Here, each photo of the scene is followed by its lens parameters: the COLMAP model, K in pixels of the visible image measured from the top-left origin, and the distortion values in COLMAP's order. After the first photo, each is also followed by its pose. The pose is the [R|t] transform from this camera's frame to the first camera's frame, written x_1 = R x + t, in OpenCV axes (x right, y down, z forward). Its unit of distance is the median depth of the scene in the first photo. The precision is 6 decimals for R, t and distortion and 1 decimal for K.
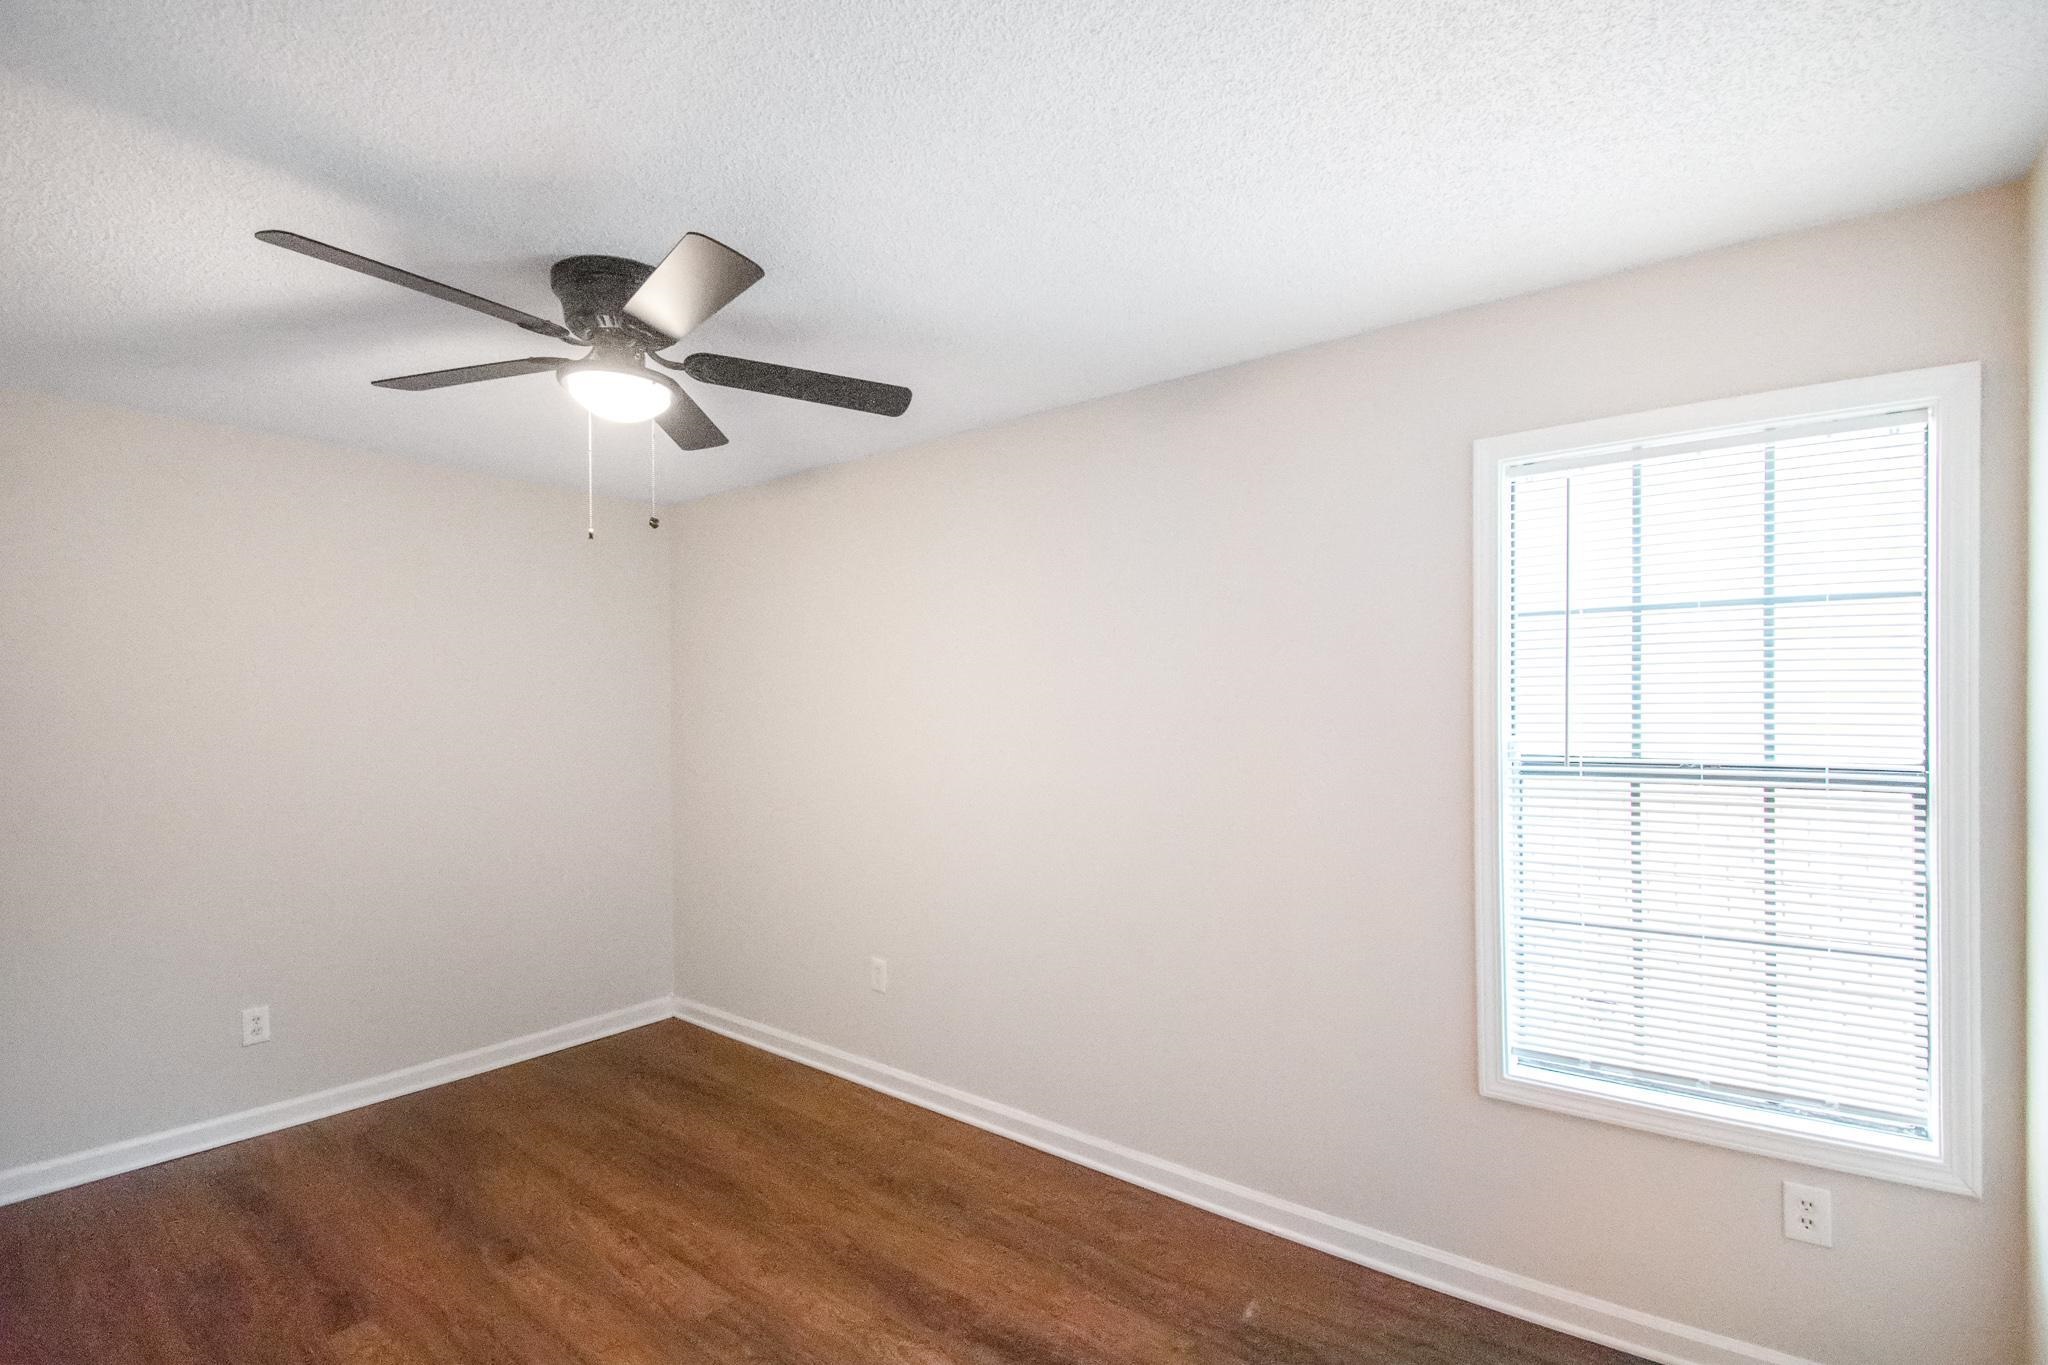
lens RADIAL K [[919.1, 0, 1051.6], [0, 919.1, 711.0], [0, 0, 1]] dist [-0.004335, -0.011118]
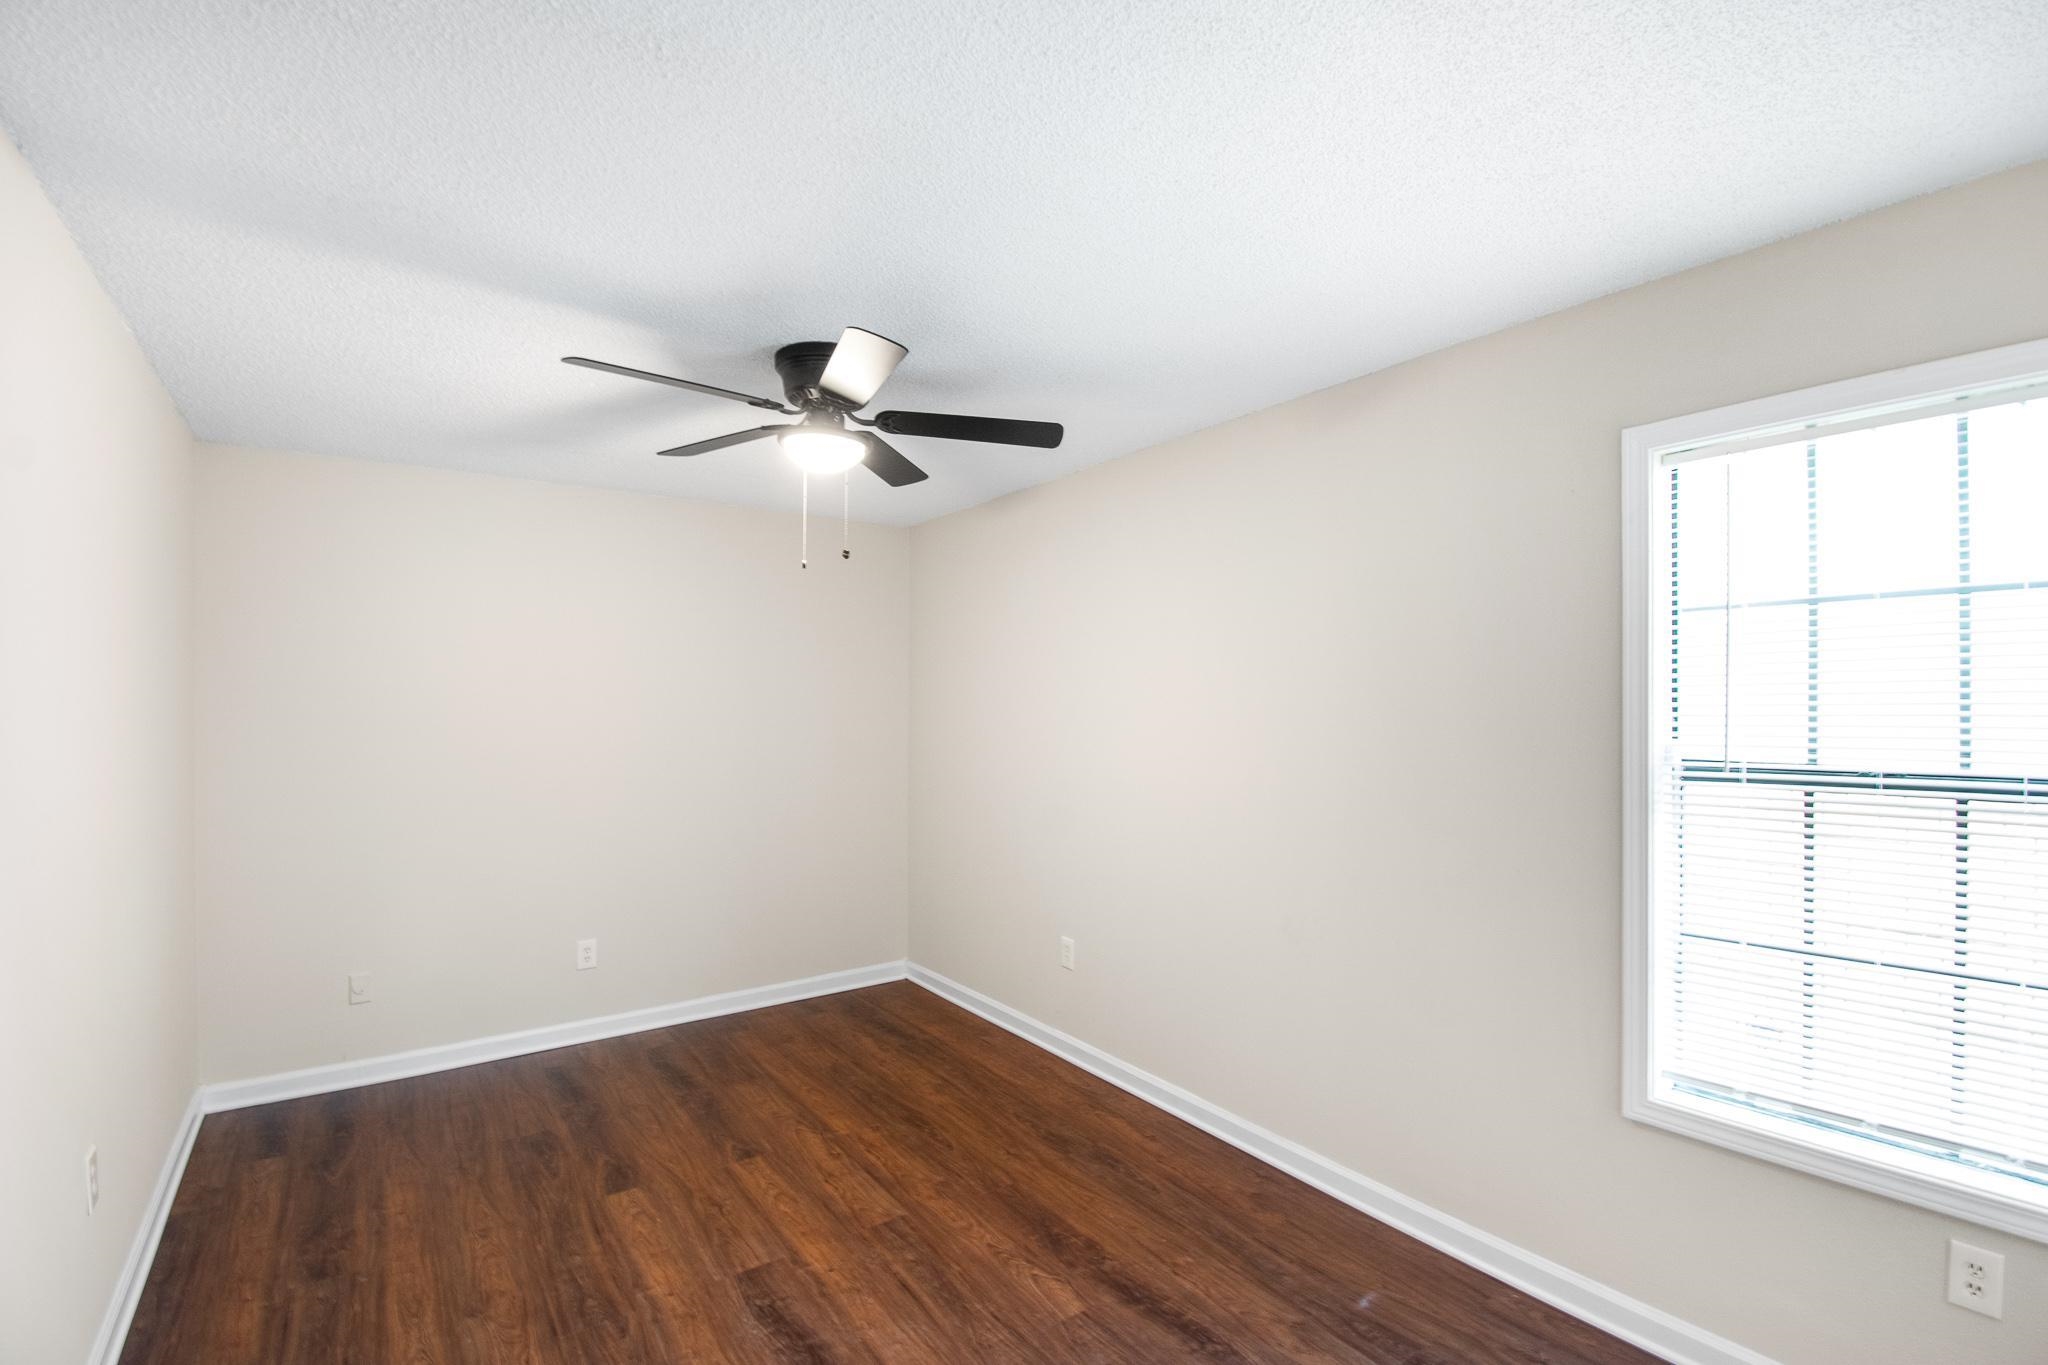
lens RADIAL K [[919.1, 0, 1056.1], [0, 919.1, 689.7], [0, 0, 1]] dist [-0.004335, -0.011118]
pose [[0.959843, -0.002383, -0.280529, 0.168632], [-0.003332, 0.999797, -0.019892, -0.002671], [0.280520, 0.020028, 0.959639, -0.084016]]
